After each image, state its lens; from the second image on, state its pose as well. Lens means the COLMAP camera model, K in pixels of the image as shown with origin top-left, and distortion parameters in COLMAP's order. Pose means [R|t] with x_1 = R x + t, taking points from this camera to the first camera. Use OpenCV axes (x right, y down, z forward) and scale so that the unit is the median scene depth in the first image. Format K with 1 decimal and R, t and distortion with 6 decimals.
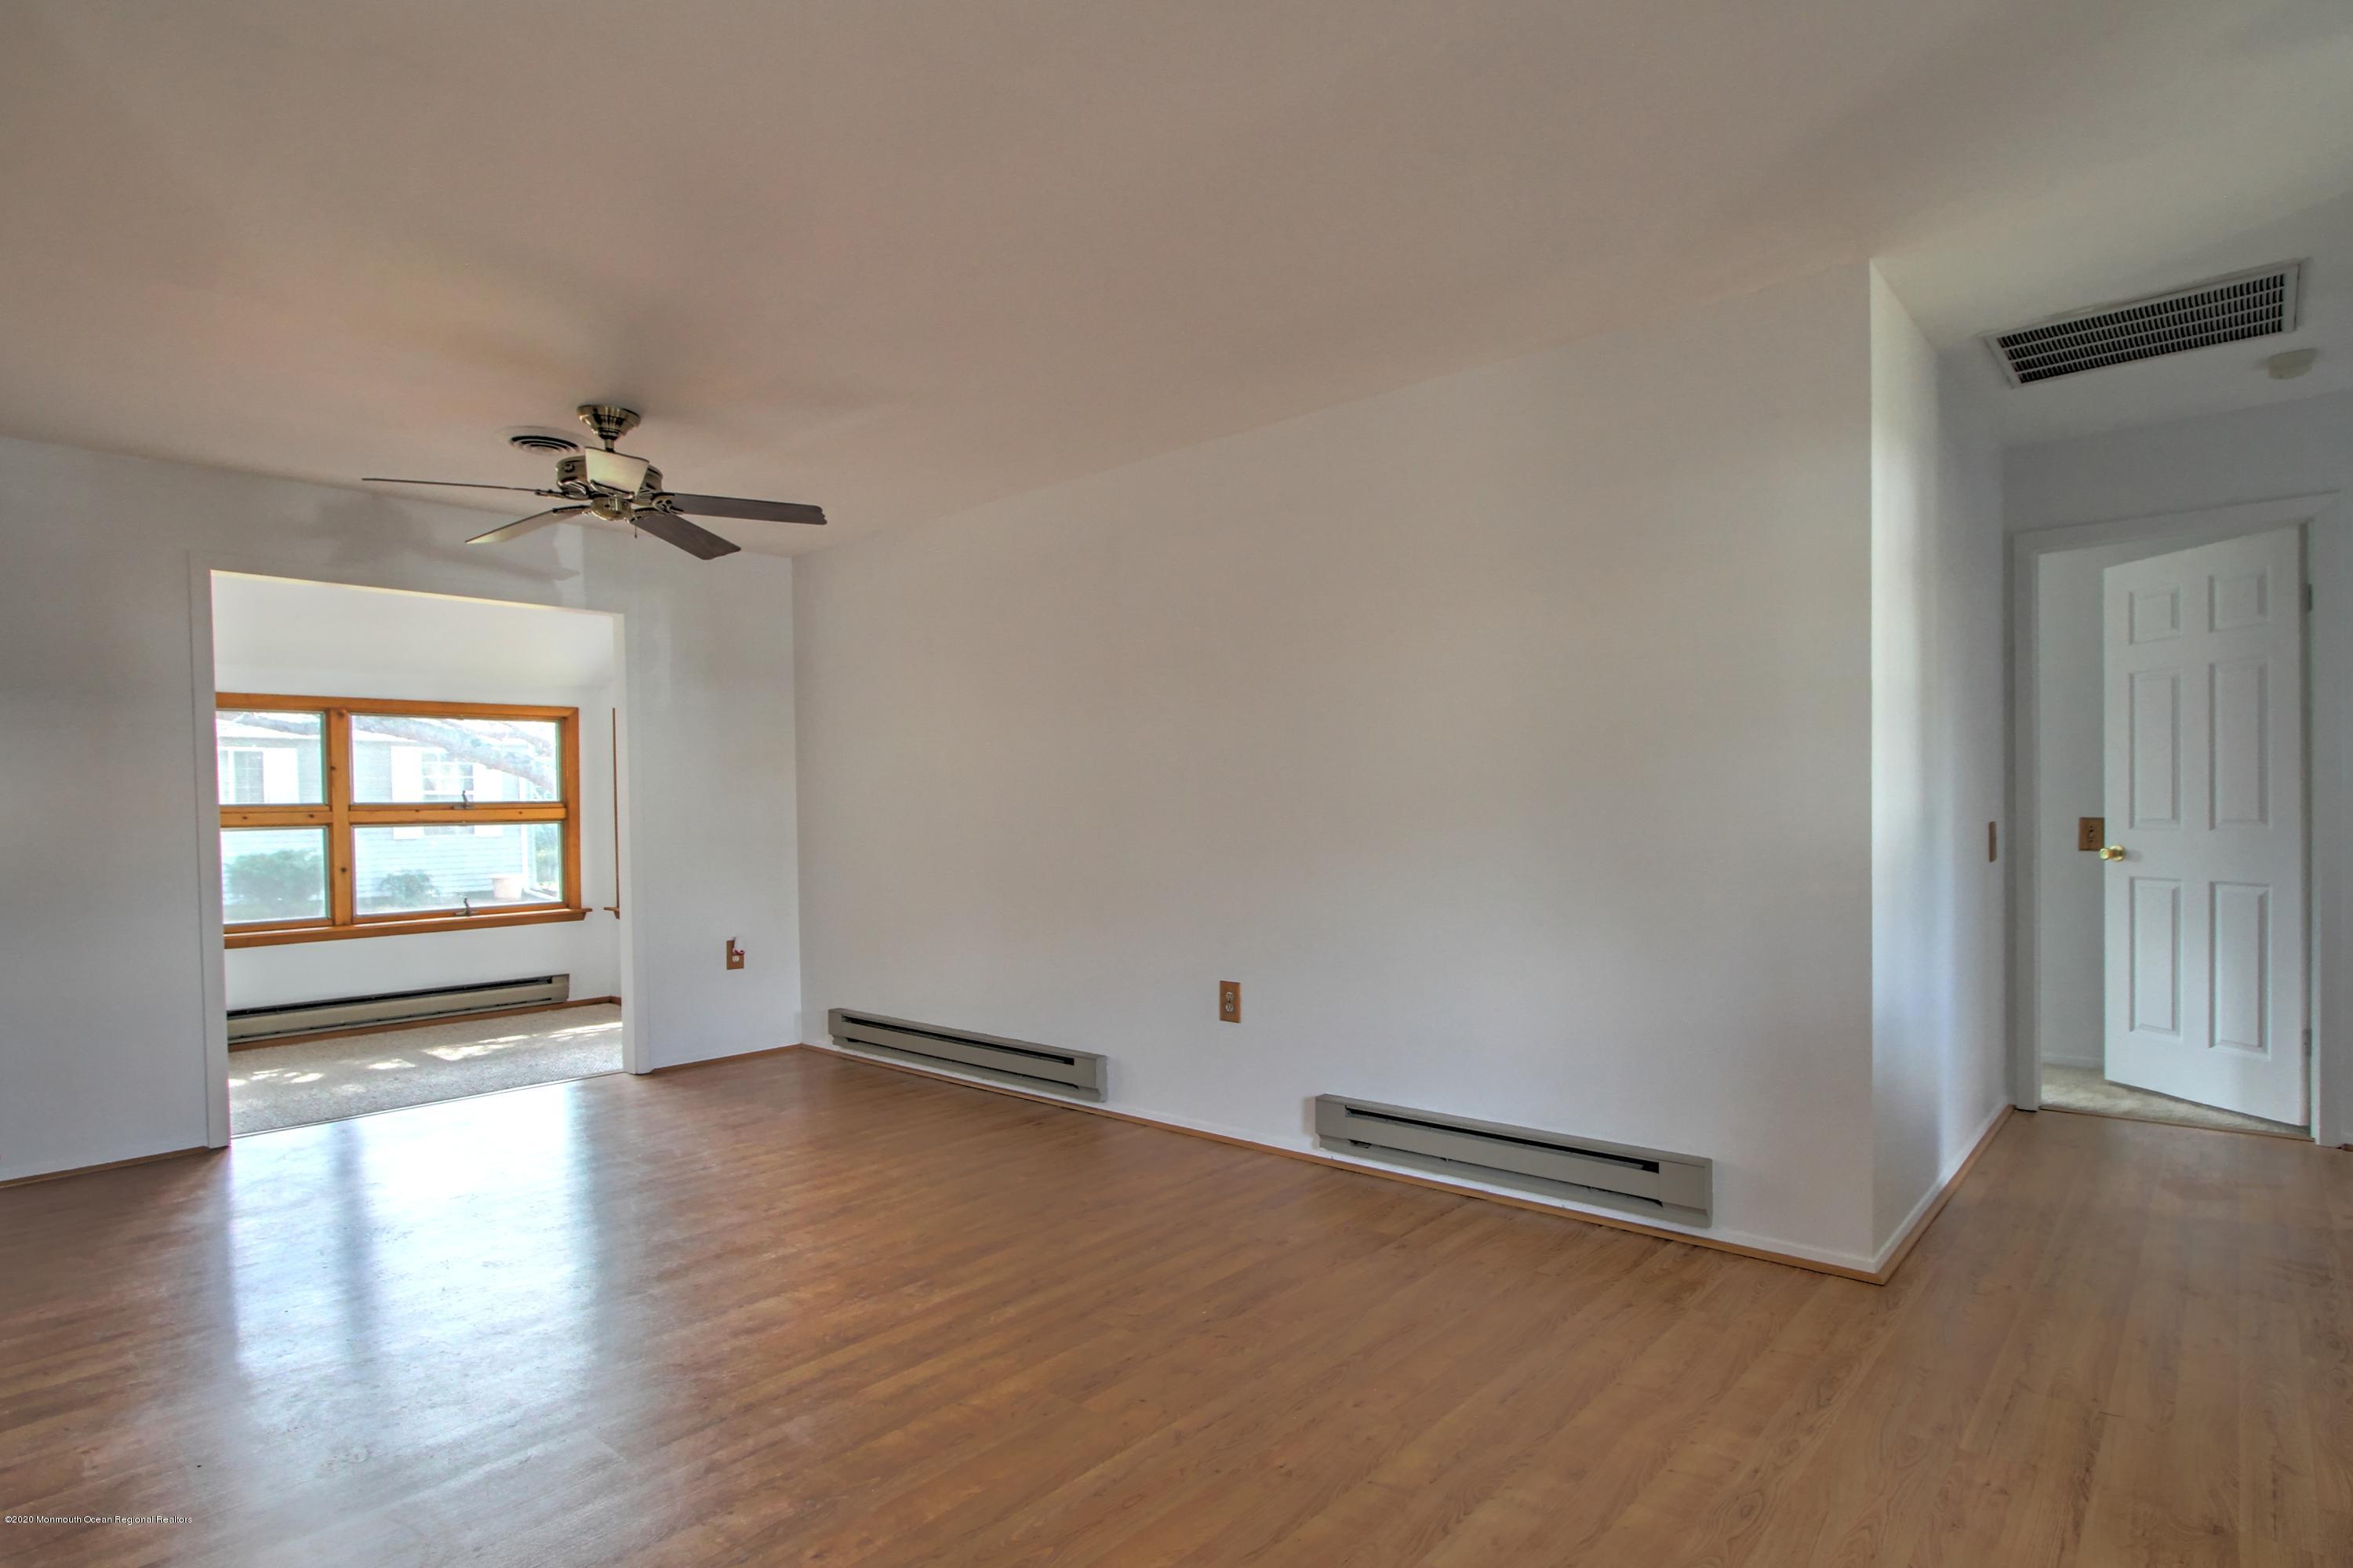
lens RADIAL K [[1224.9, 0, 1186.7], [0, 1224.9, 806.9], [0, 0, 1]] dist [-0.004921, 0.000022]
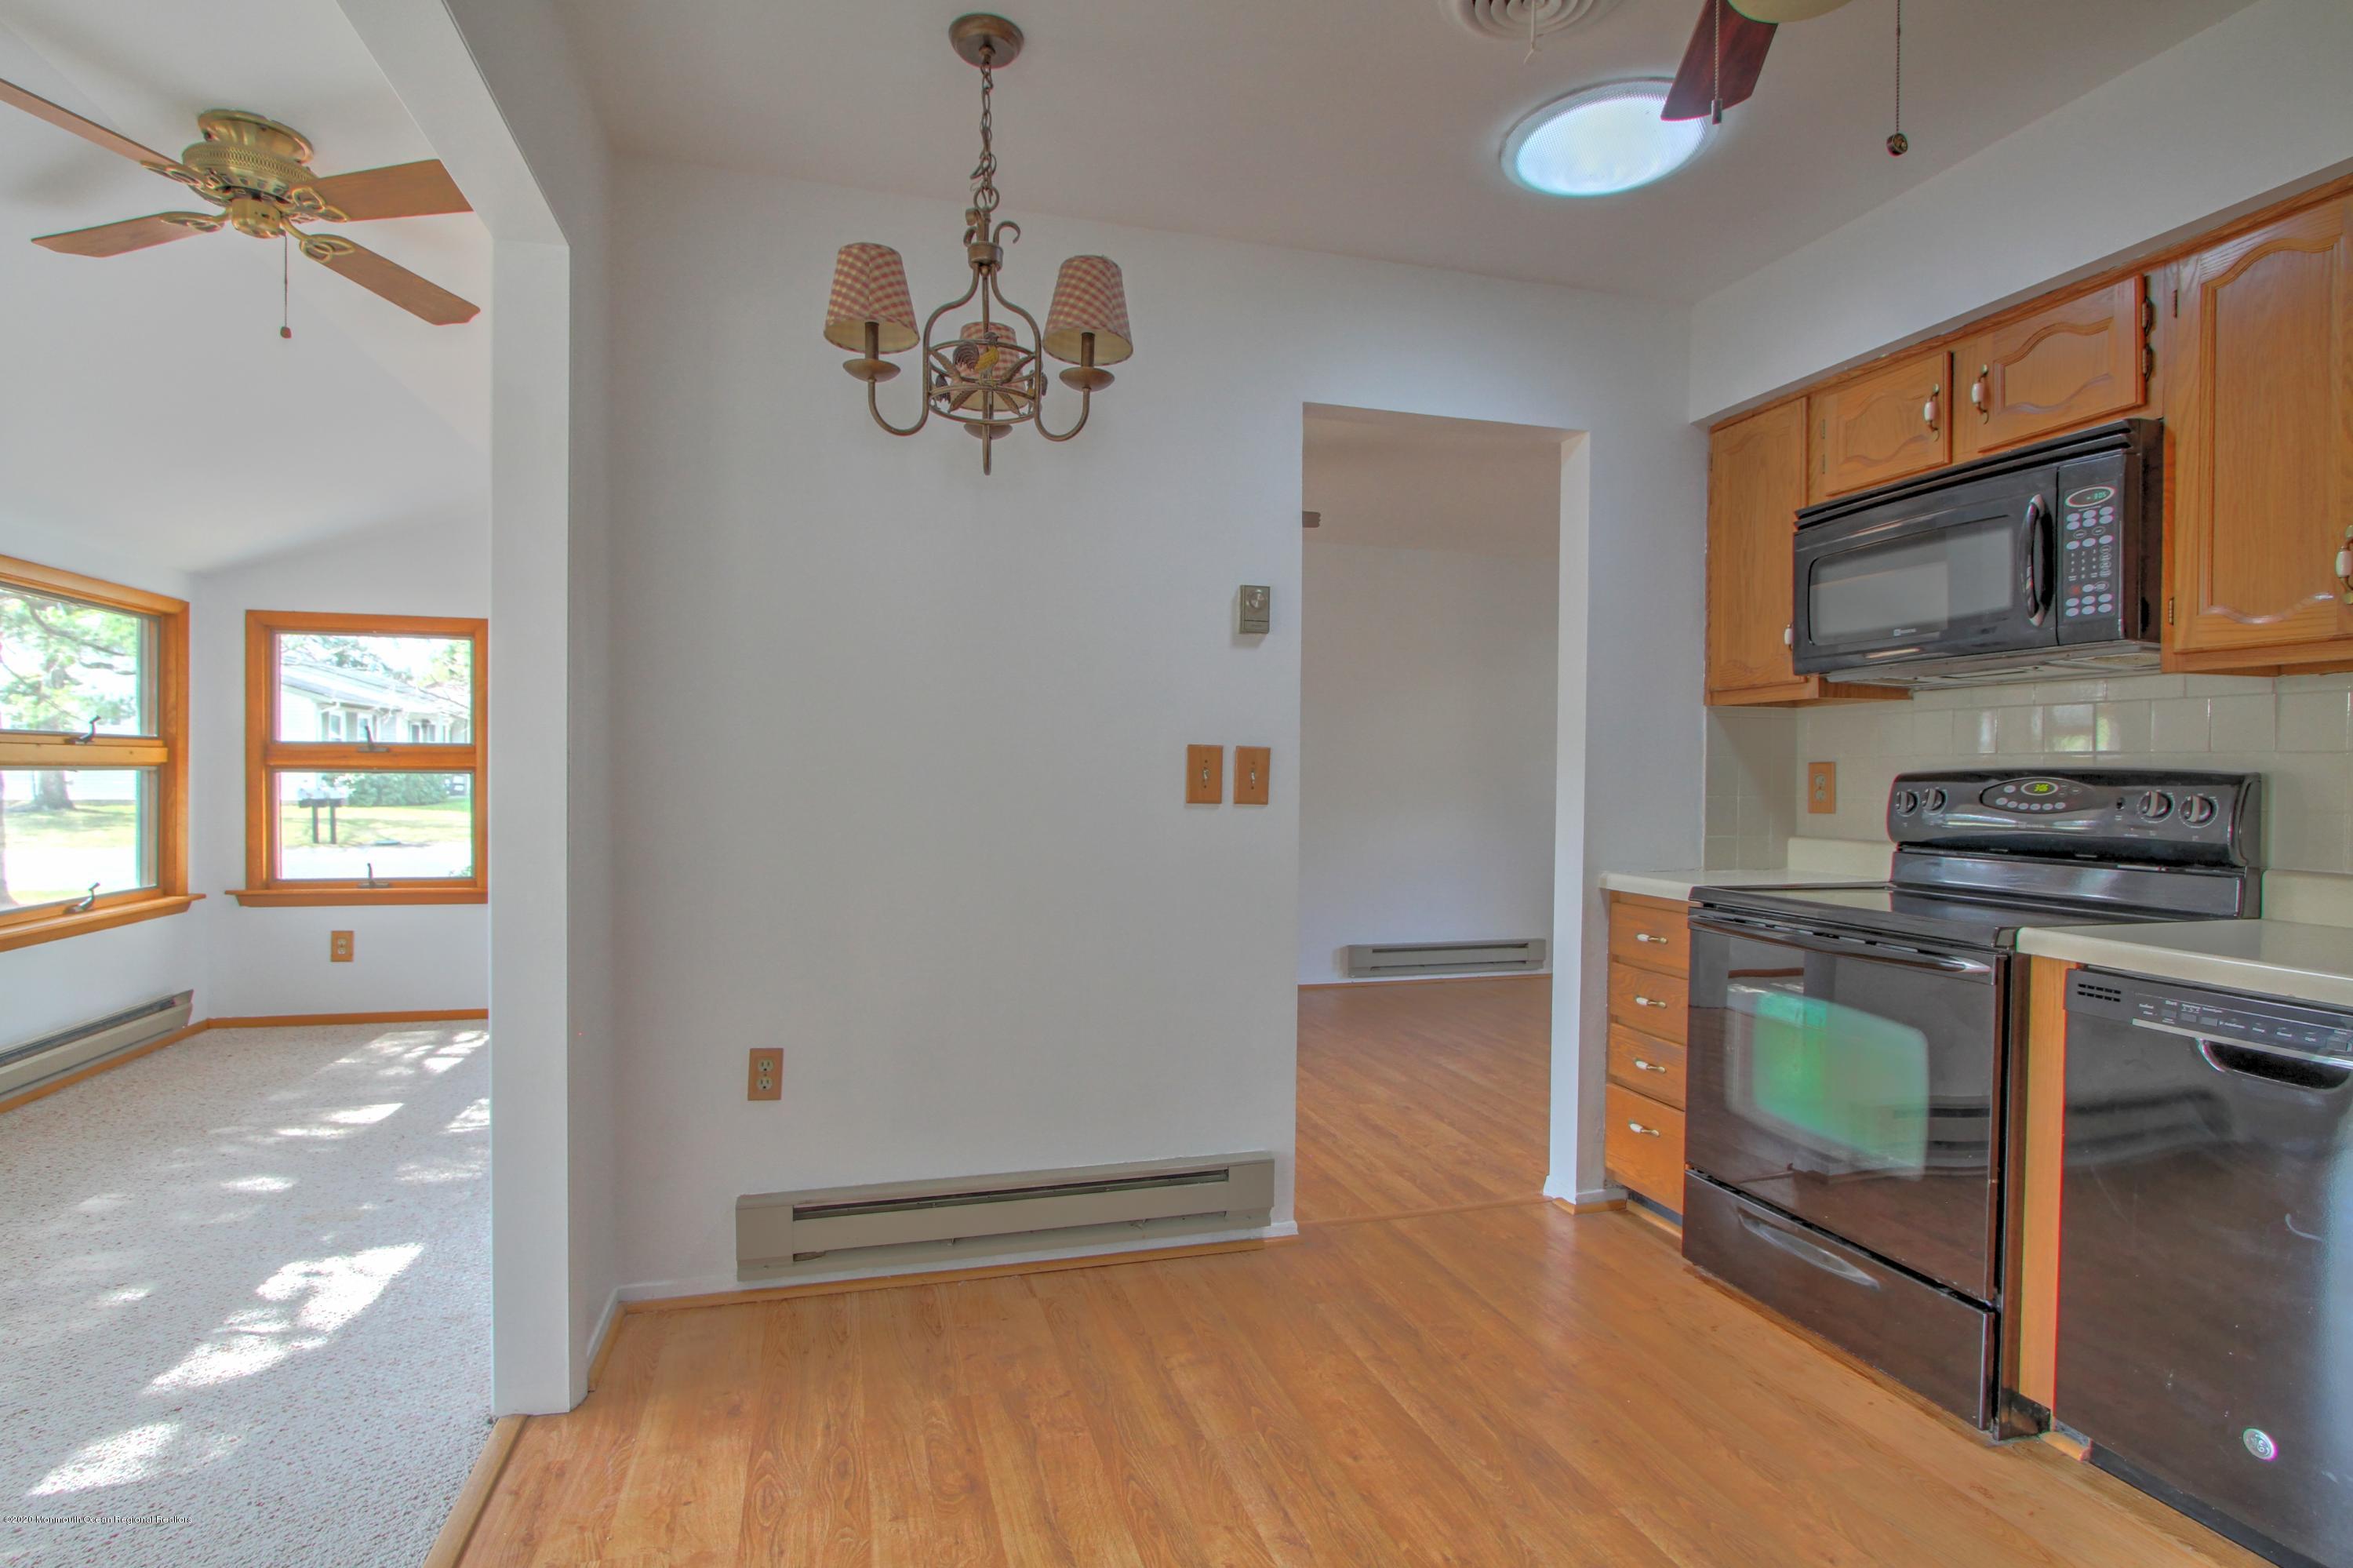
lens RADIAL K [[1186.6, 0, 1176.5], [0, 1186.6, 784.0], [0, 0, 1]] dist [-0.002334, 0.000049]
pose [[0.542448, 0.012575, 0.839995, -0.764938], [-0.016845, 0.999850, -0.004090, 0.014453], [-0.839921, -0.011931, 0.542578, 0.178886]]
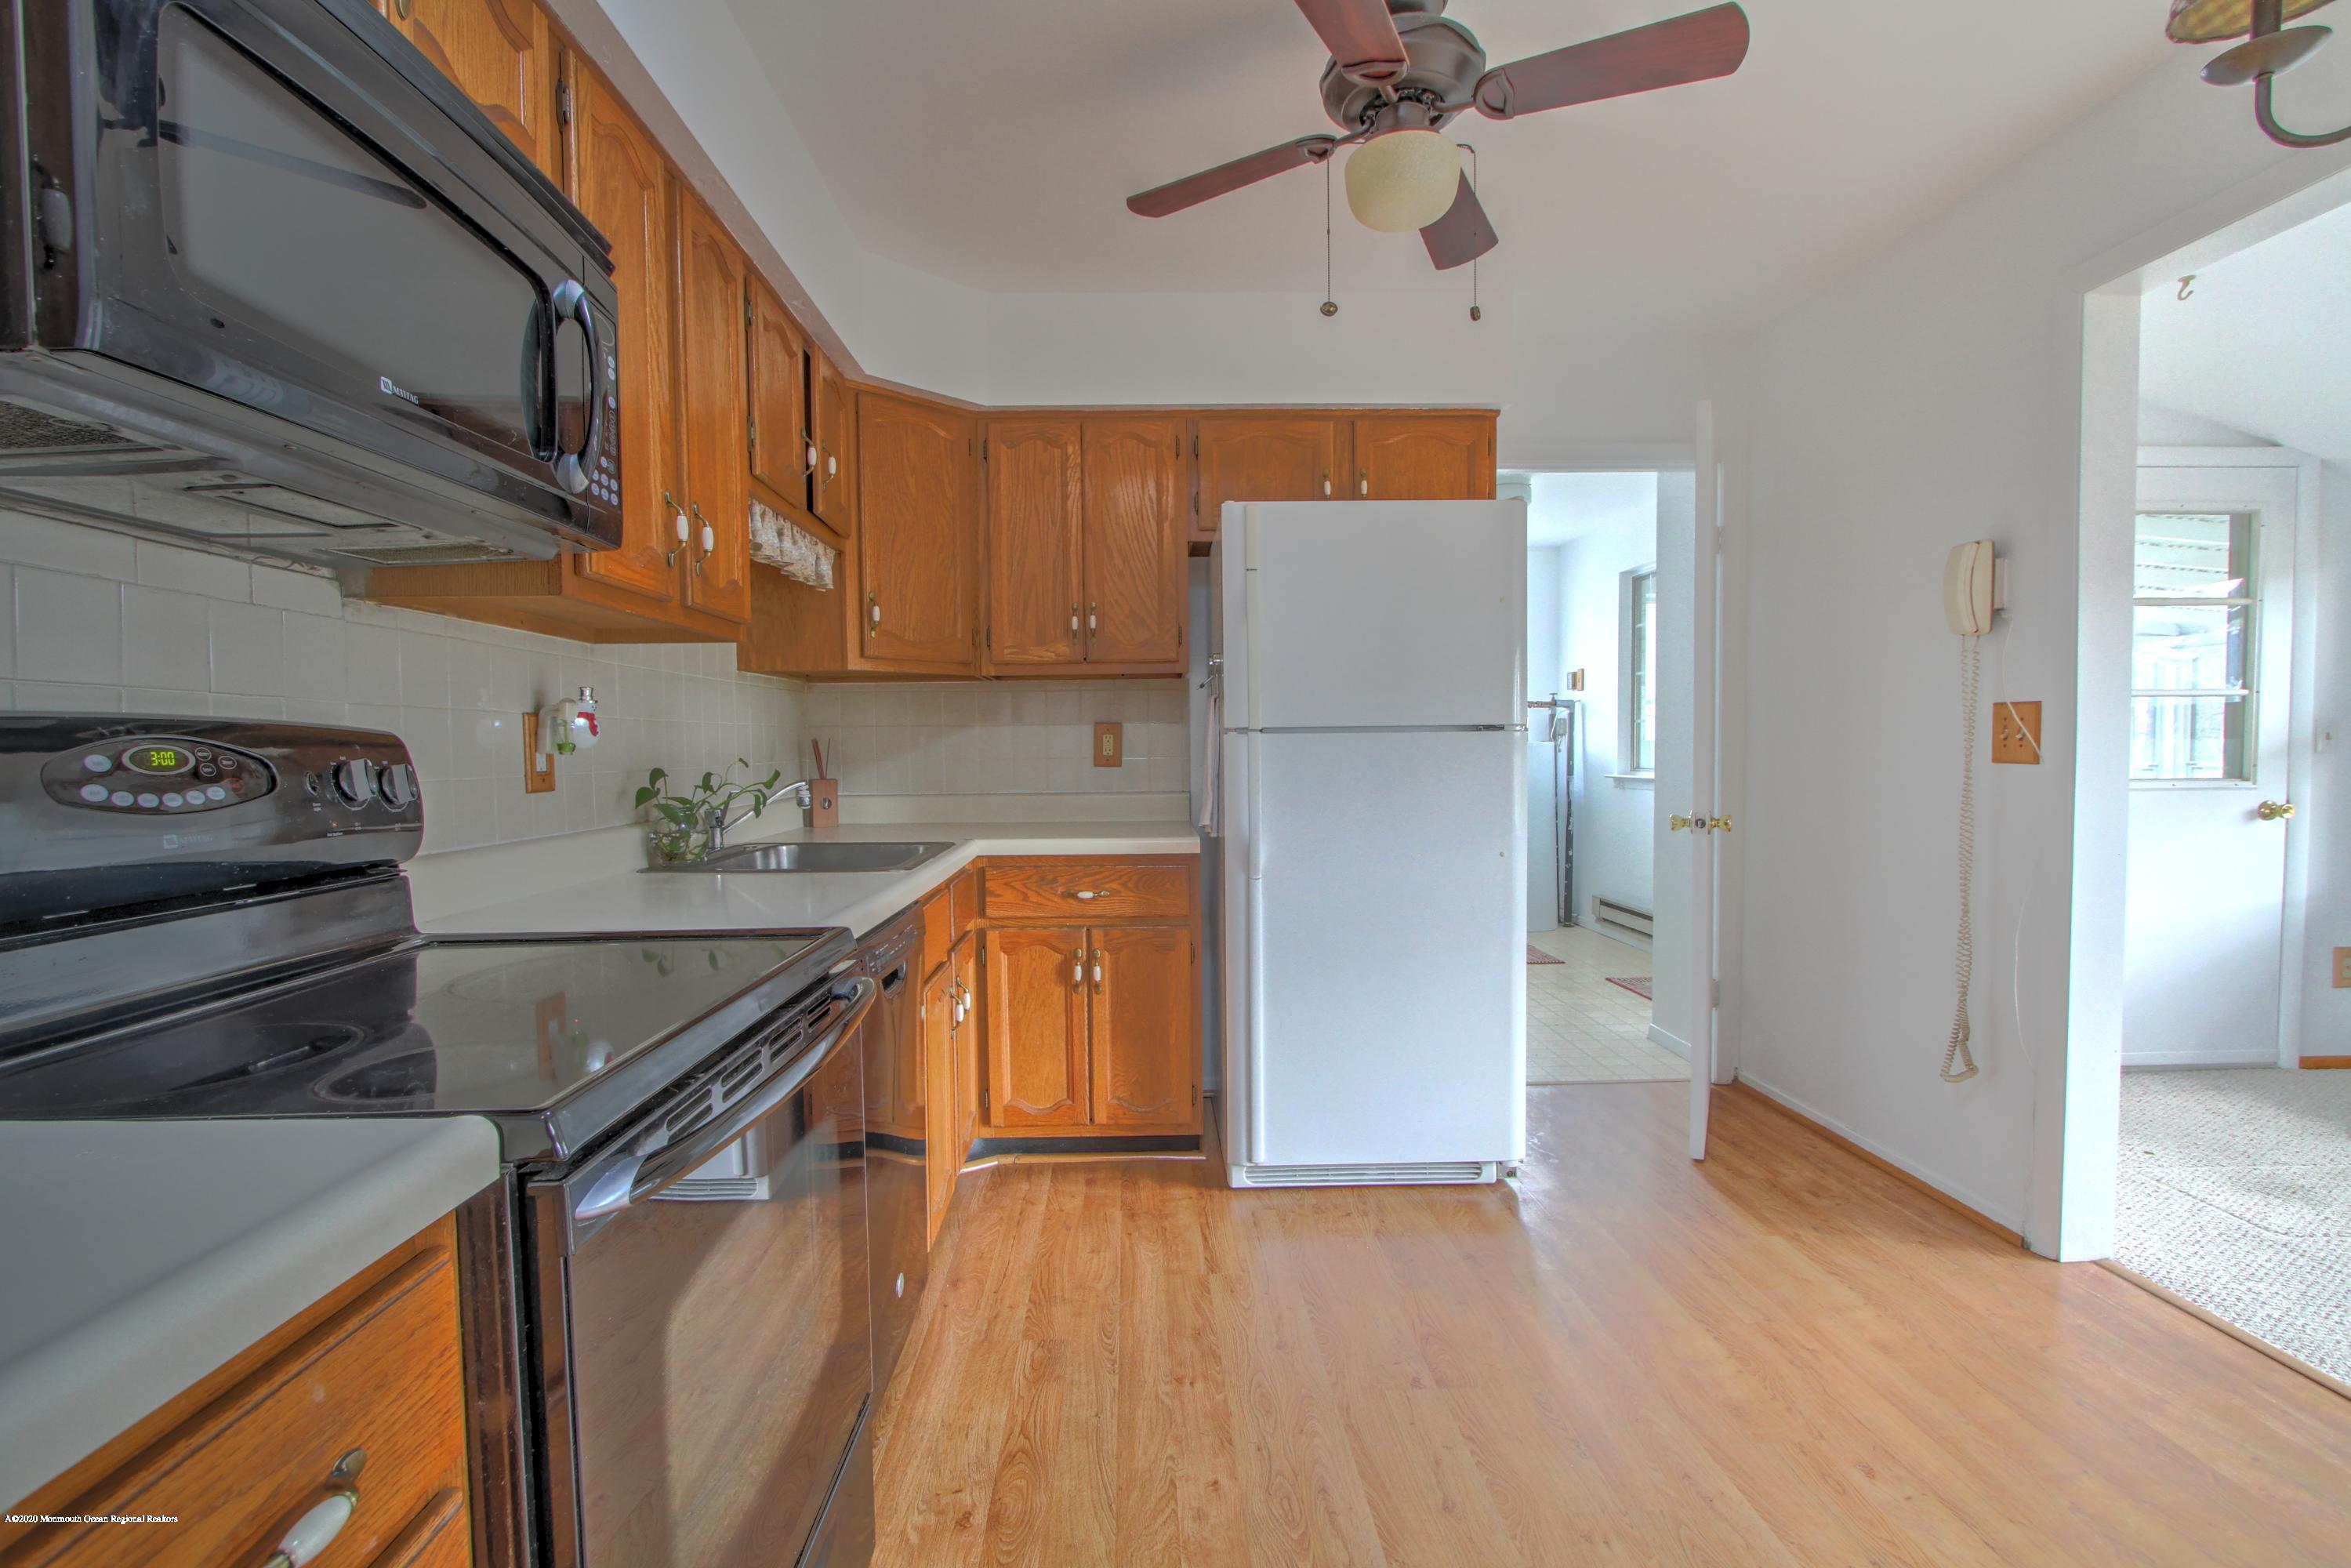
lens RADIAL K [[1093.0, 0, 1176.4], [0, 1093.0, 791.2], [0, 0, 1]] dist [0.000639, 0.000297]
pose [[-0.733600, 0.050637, -0.677693, -0.339890], [0.021488, 0.998450, 0.051342, 0.009760], [0.679242, 0.023102, -0.733551, 0.354478]]
